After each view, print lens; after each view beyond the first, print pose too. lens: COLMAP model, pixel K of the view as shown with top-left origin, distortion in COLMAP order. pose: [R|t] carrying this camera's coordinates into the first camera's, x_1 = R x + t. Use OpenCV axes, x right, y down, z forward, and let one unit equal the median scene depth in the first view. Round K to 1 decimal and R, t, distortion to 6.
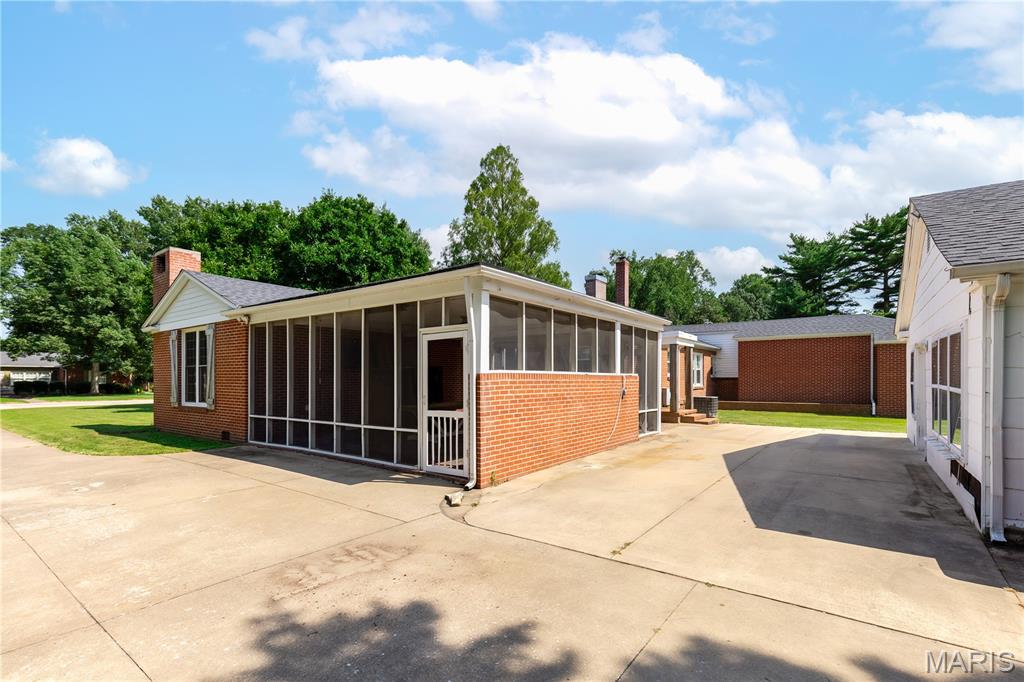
lens RADIAL K [[469.3, 0, 514.1], [0, 469.3, 365.0], [0, 0, 1]] dist [0.000466, 0.000108]
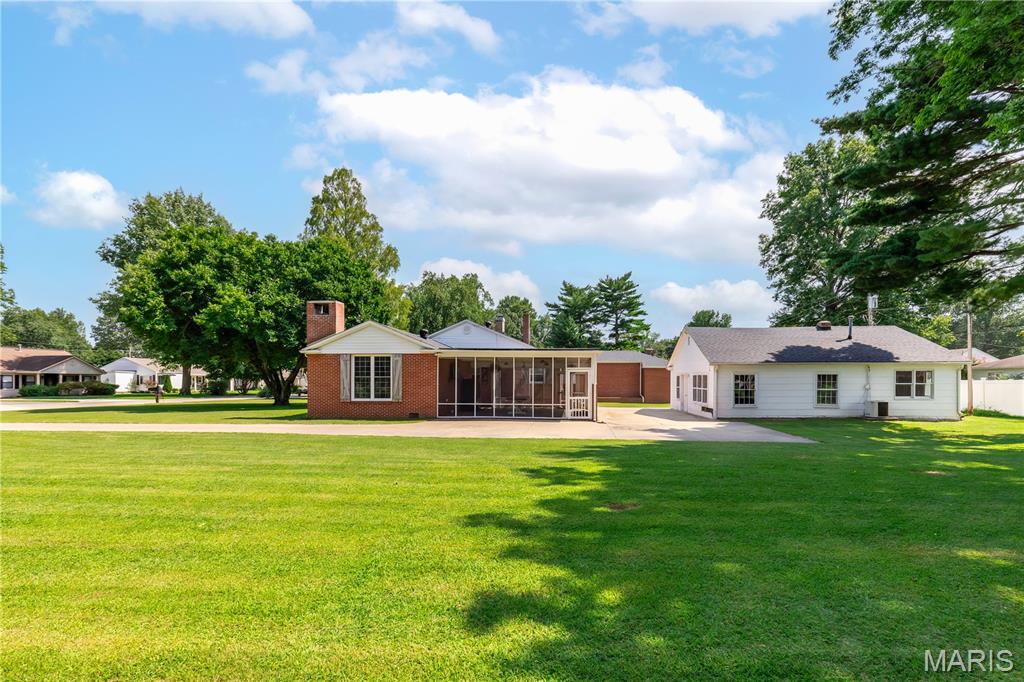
lens RADIAL K [[469.3, 0, 514.1], [0, 469.3, 365.0], [0, 0, 1]] dist [0.000466, 0.000108]
pose [[0.870527, 0.024901, 0.491491, -0.242332], [-0.022166, 0.999689, -0.011387, -0.007122], [-0.491622, -0.000982, 0.870808, -0.167451]]
